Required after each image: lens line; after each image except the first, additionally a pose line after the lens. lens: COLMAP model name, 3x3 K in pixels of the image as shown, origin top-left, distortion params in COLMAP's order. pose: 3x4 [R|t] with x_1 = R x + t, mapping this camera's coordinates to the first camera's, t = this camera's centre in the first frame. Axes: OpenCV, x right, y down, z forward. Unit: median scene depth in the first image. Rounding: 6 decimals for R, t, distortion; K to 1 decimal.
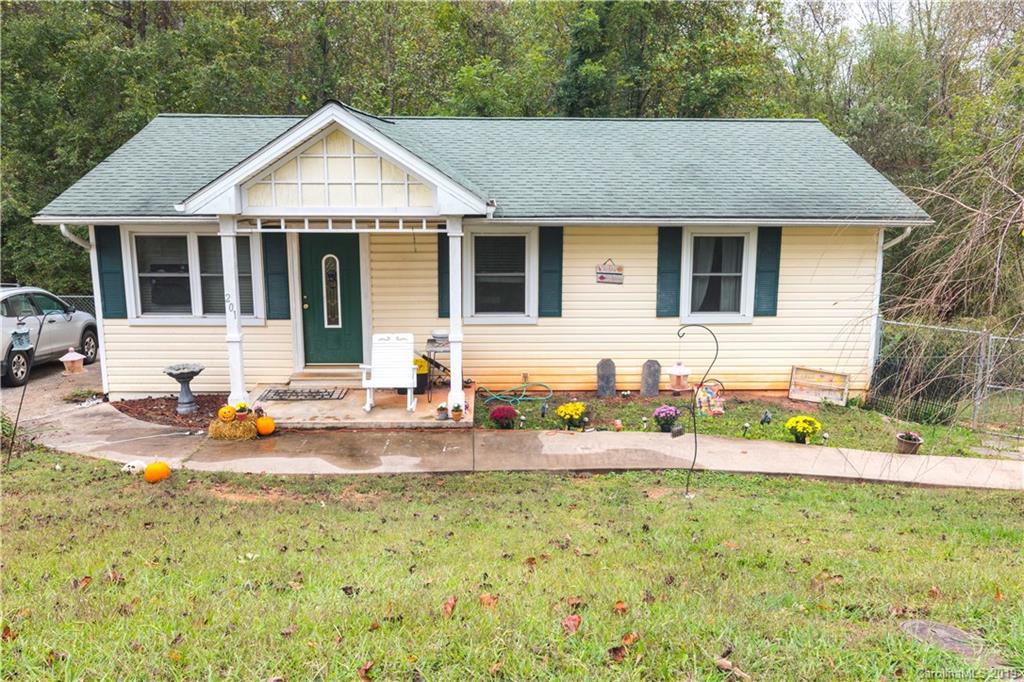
lens RADIAL K [[870.5, 0, 513.8], [0, 870.5, 336.7], [0, 0, 1]] dist [-0.005896, -0.003239]
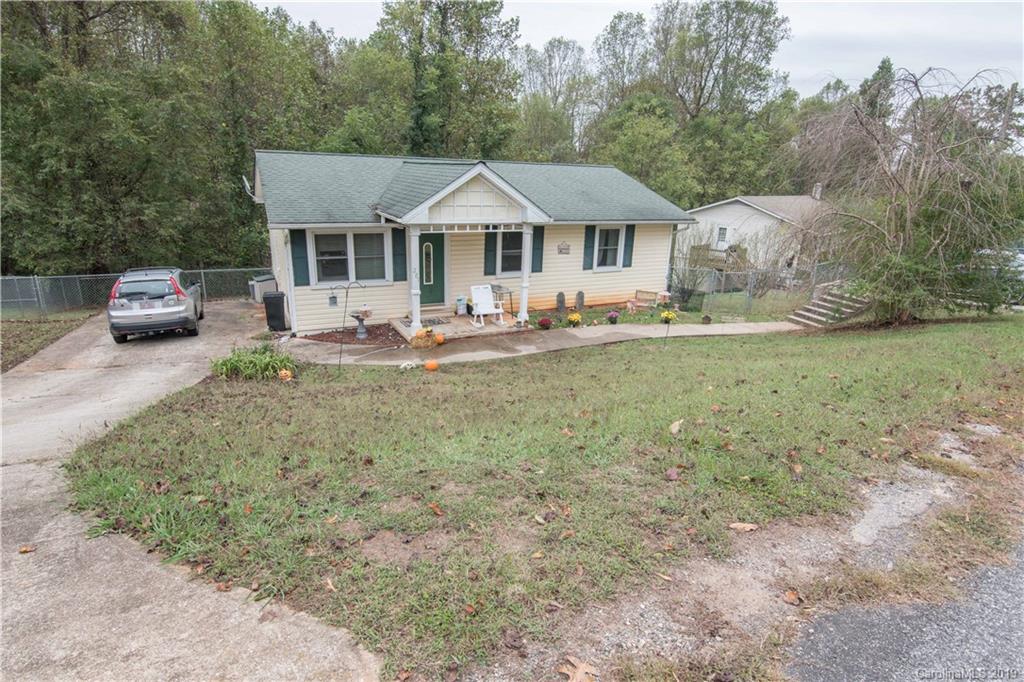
lens RADIAL K [[549.1, 0, 510.2], [0, 549.1, 346.3], [0, 0, 1]] dist [-0.003825, -0.000723]
pose [[0.906908, -0.102141, 0.408761, -0.541109], [0.051557, 0.989782, 0.132939, -0.025646], [-0.418163, -0.099489, 0.902907, -0.104480]]
